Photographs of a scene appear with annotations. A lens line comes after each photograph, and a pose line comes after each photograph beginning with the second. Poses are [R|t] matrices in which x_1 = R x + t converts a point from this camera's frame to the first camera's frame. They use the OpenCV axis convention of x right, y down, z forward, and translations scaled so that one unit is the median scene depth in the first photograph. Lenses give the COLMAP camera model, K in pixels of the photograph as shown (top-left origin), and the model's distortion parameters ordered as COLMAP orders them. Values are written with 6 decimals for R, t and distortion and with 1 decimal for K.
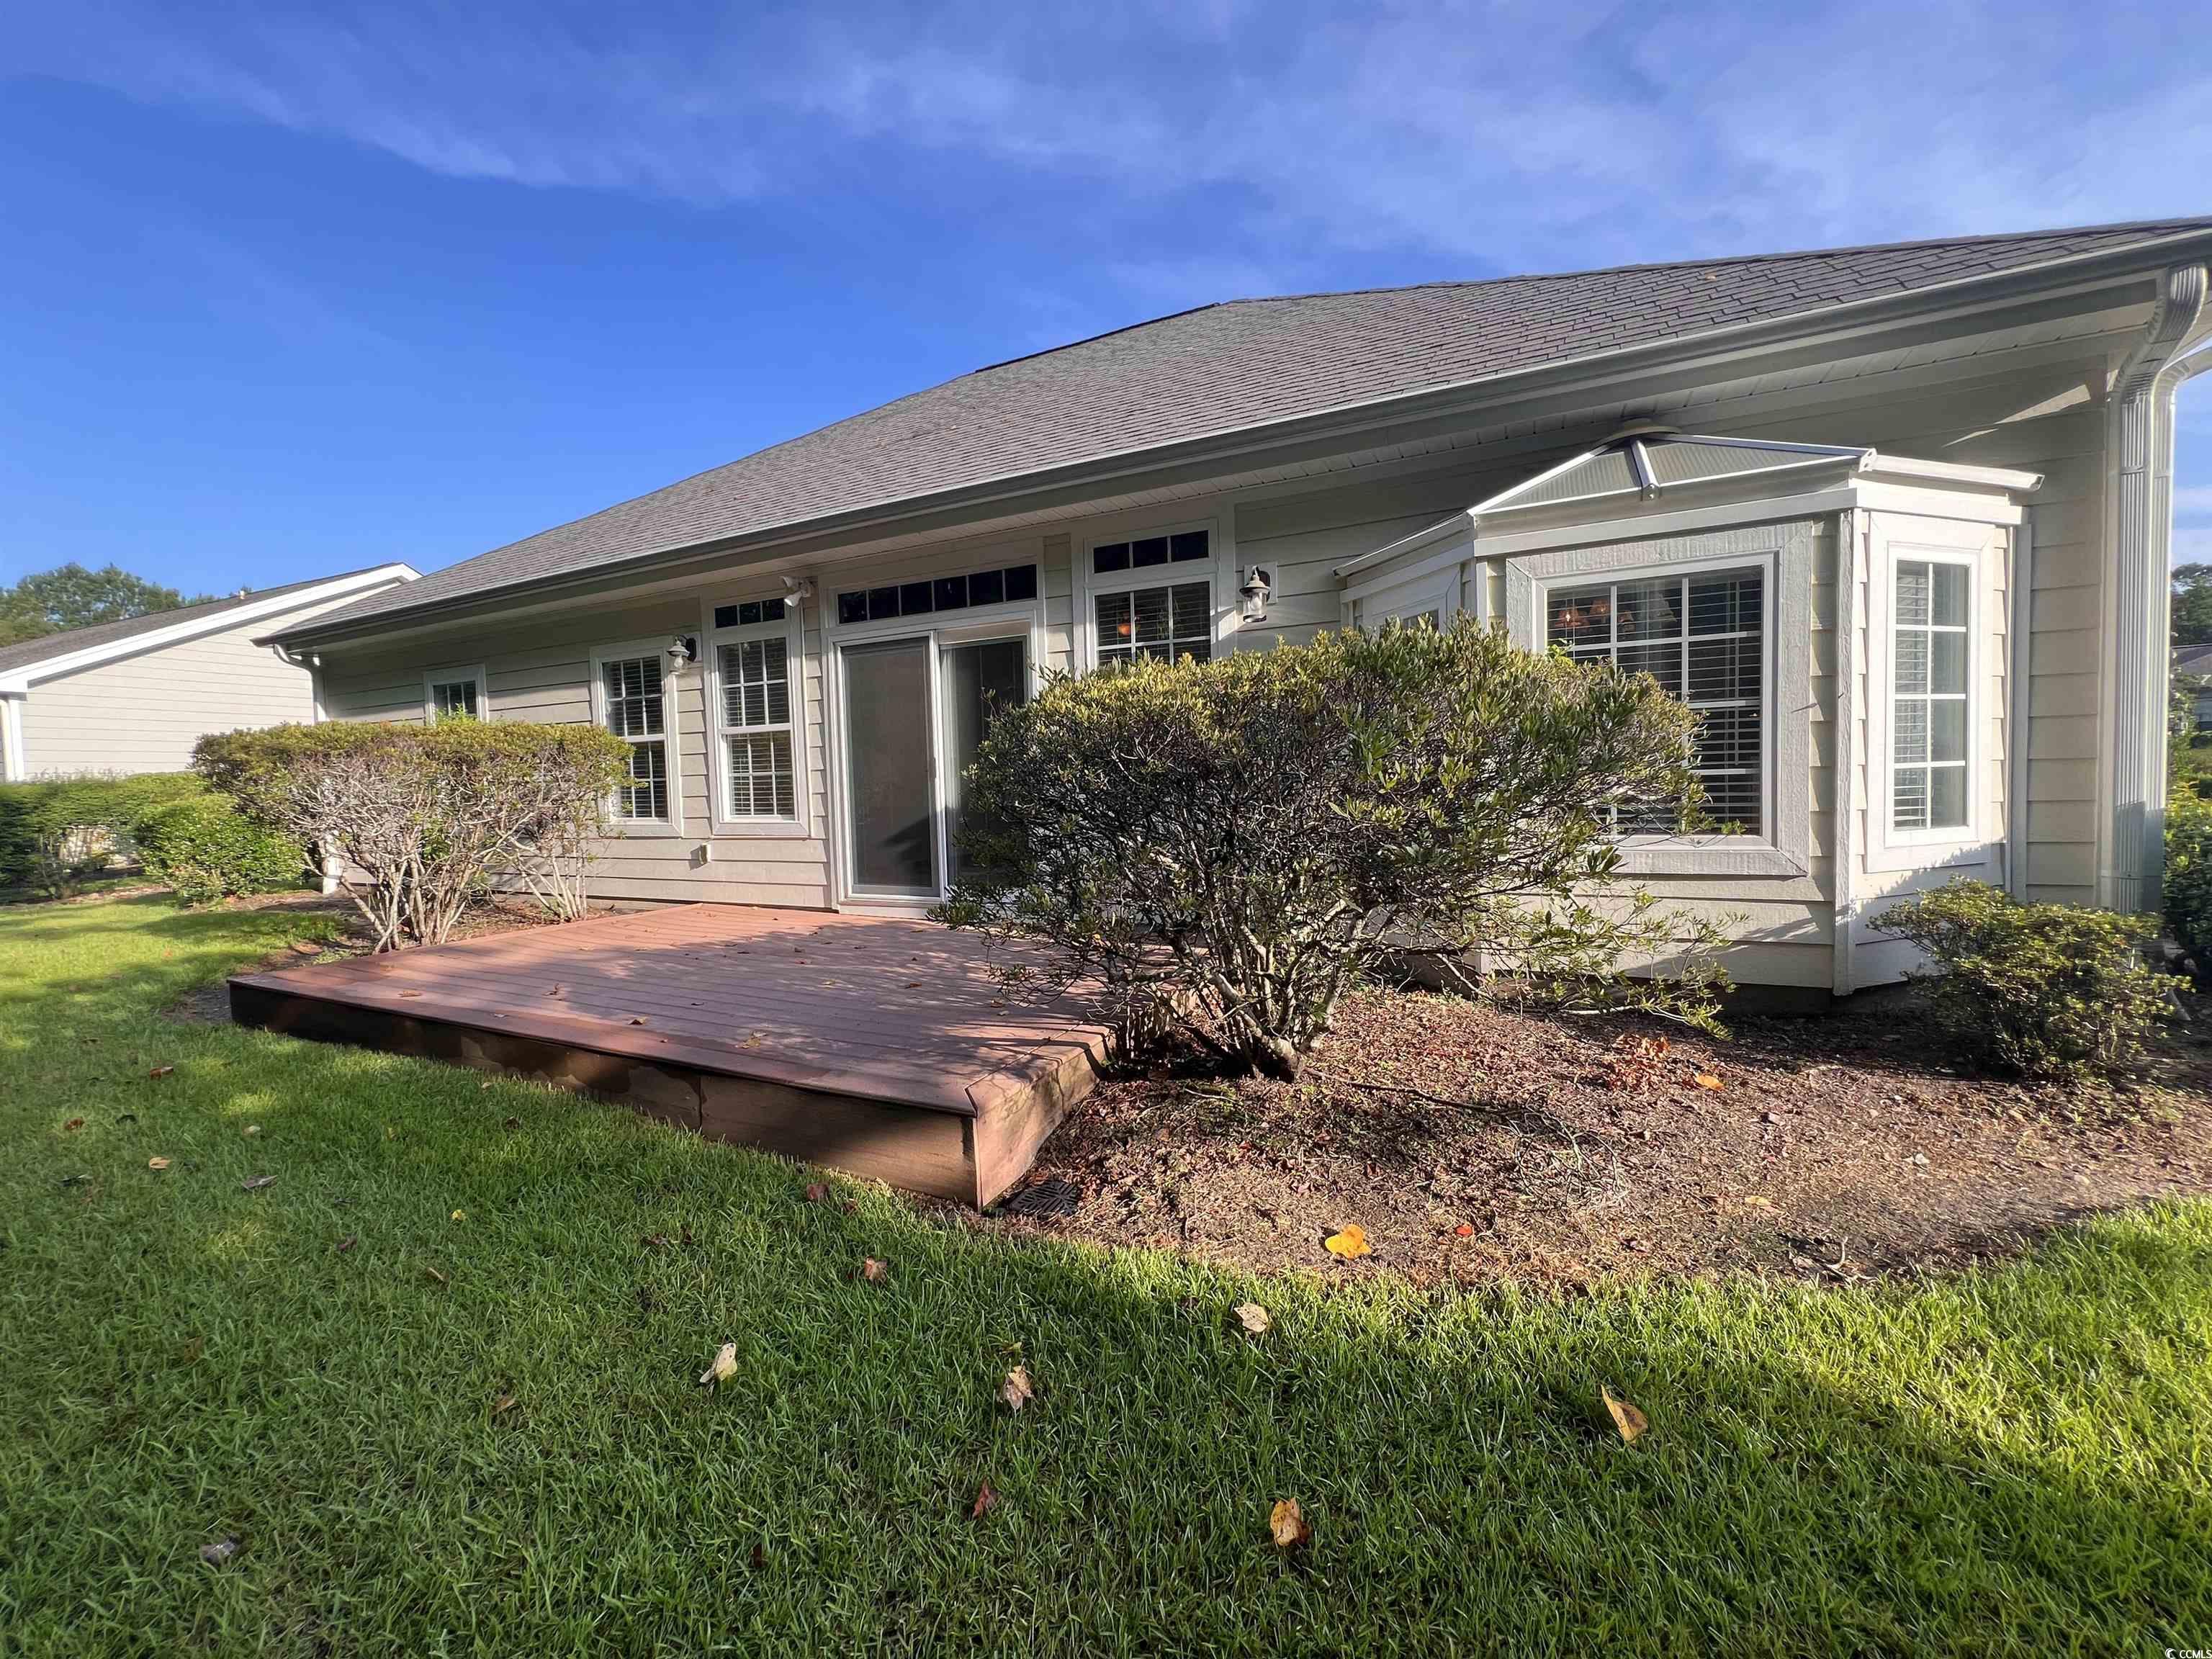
lens RADIAL K [[892.1, 0, 1104.1], [0, 892.1, 829.2], [0, 0, 1]] dist [-0.002970, 0.000428]
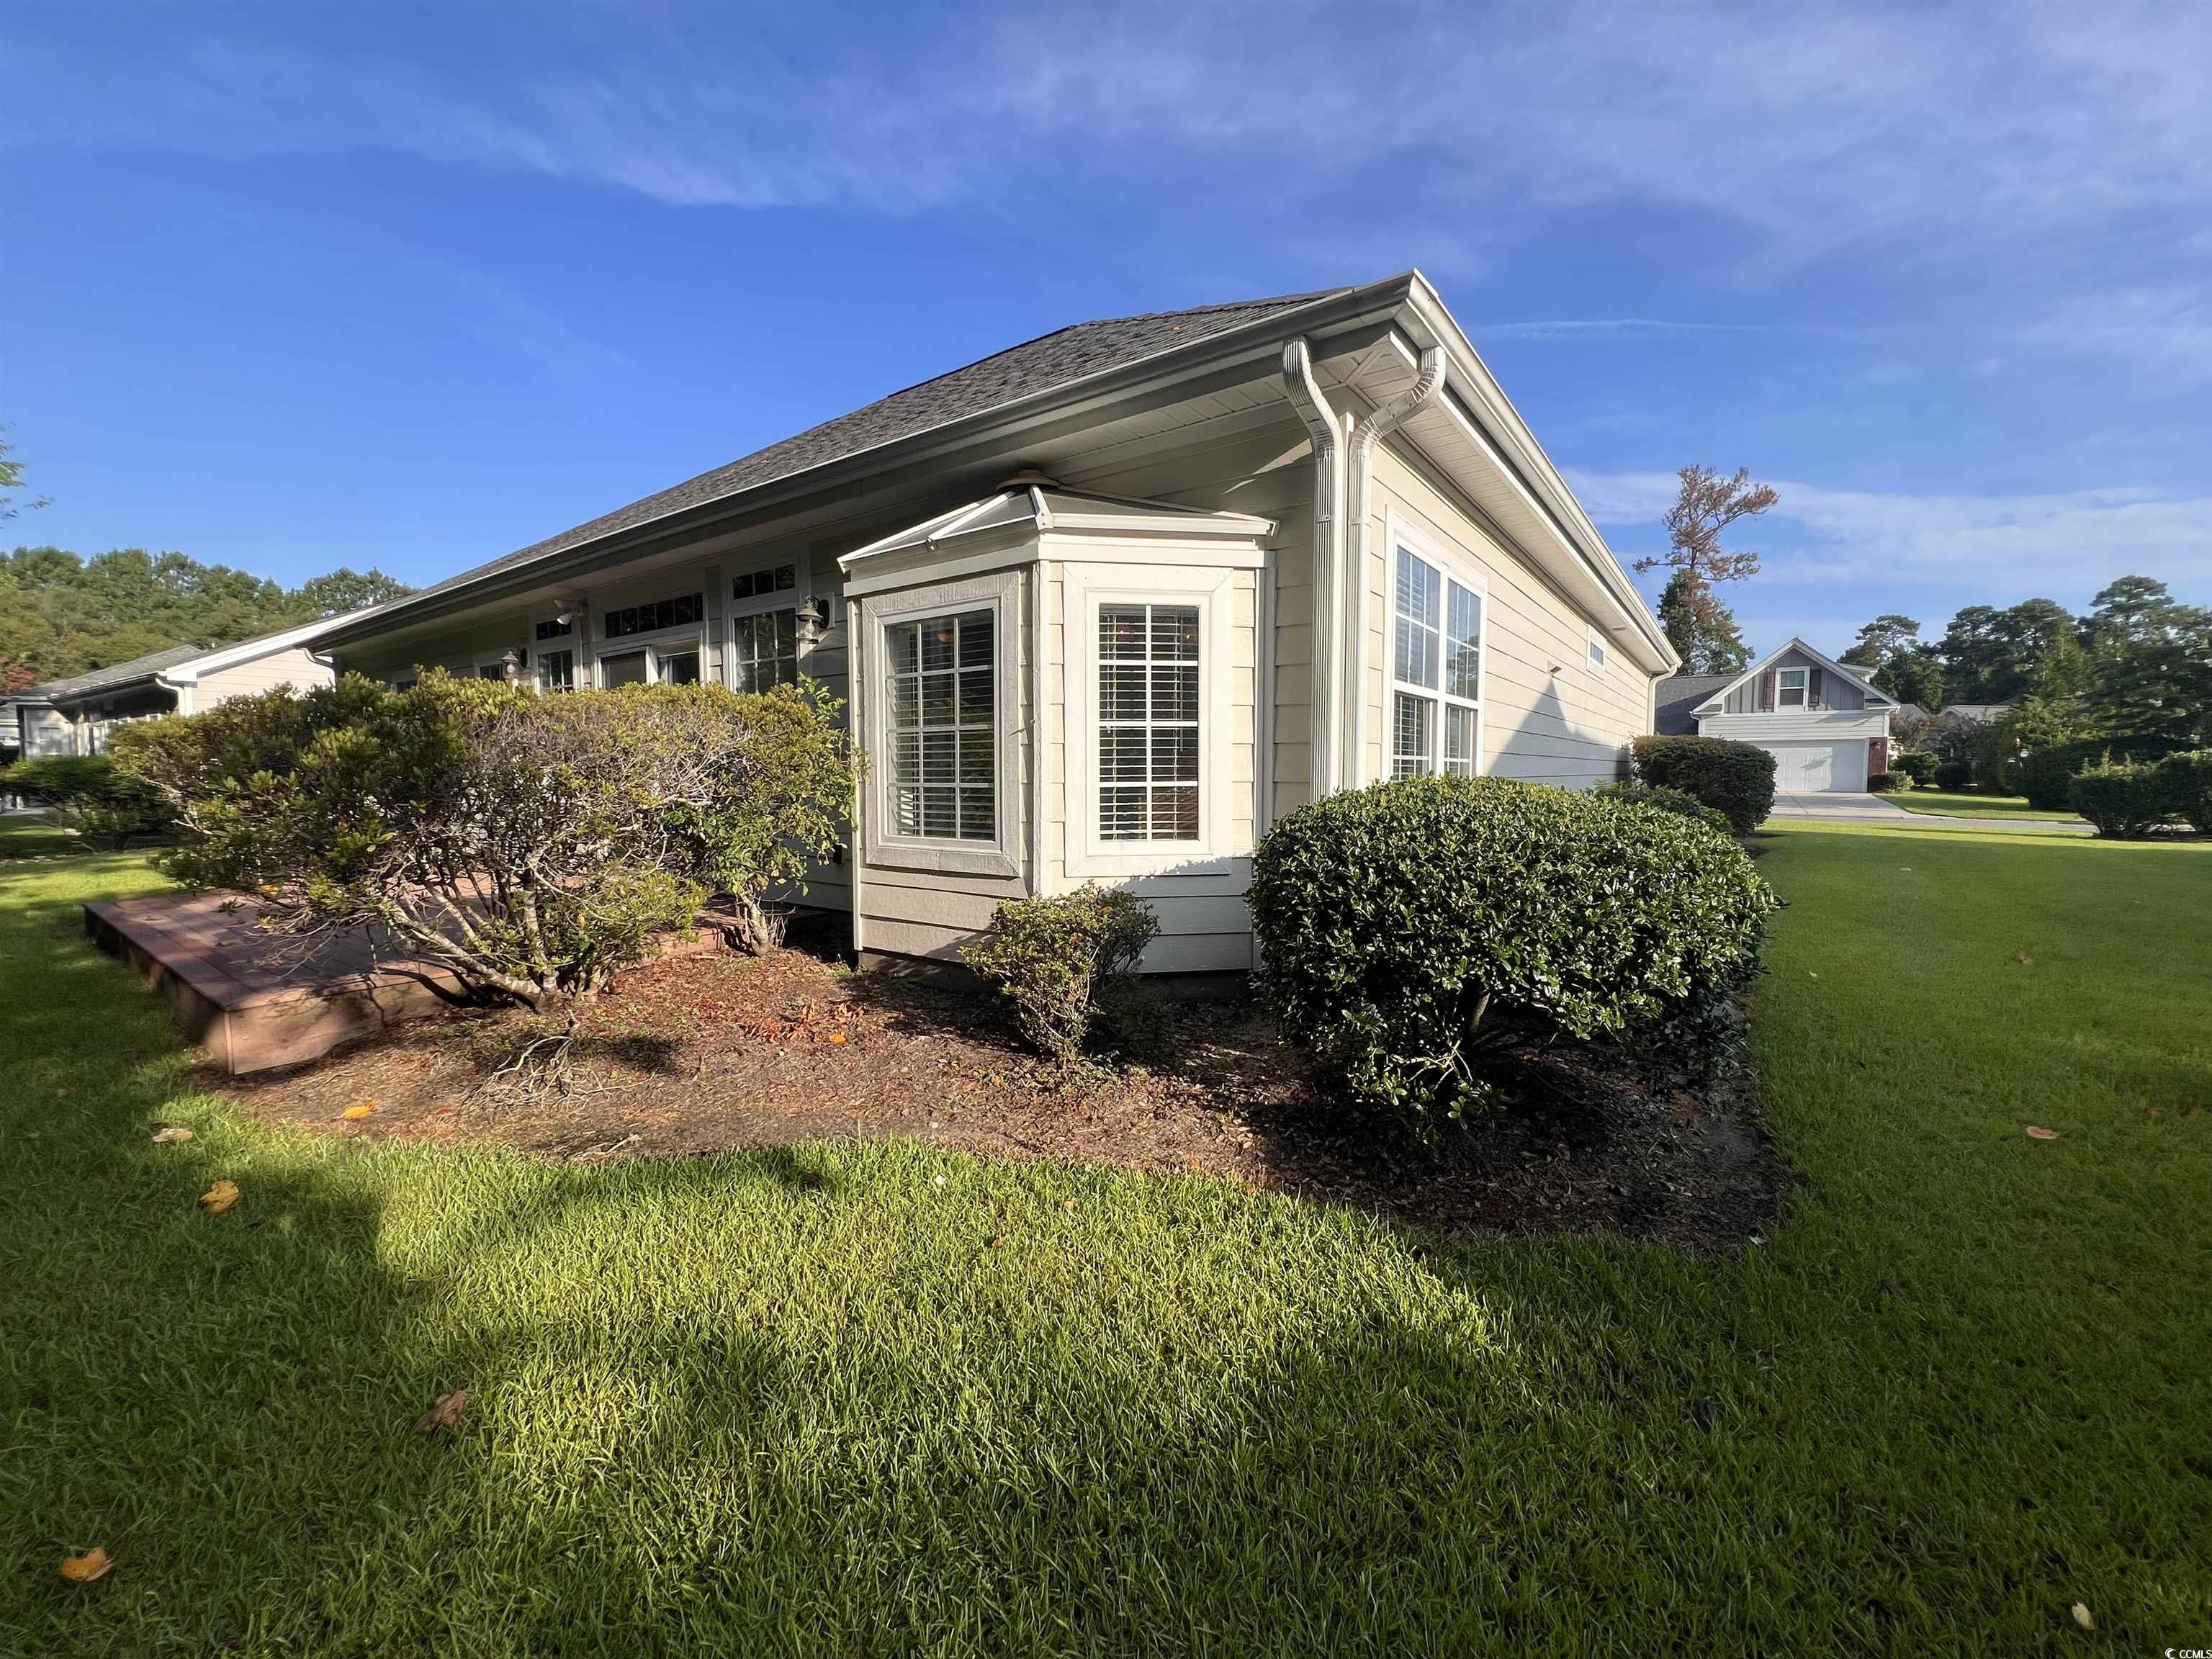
lens RADIAL K [[892.1, 0, 1111.5], [0, 892.1, 830.5], [0, 0, 1]] dist [-0.002970, 0.000428]
pose [[0.984940, 0.037602, -0.168758, 1.041130], [-0.035298, 0.999238, 0.016634, -0.030198], [0.169255, -0.010427, 0.985517, -0.116461]]
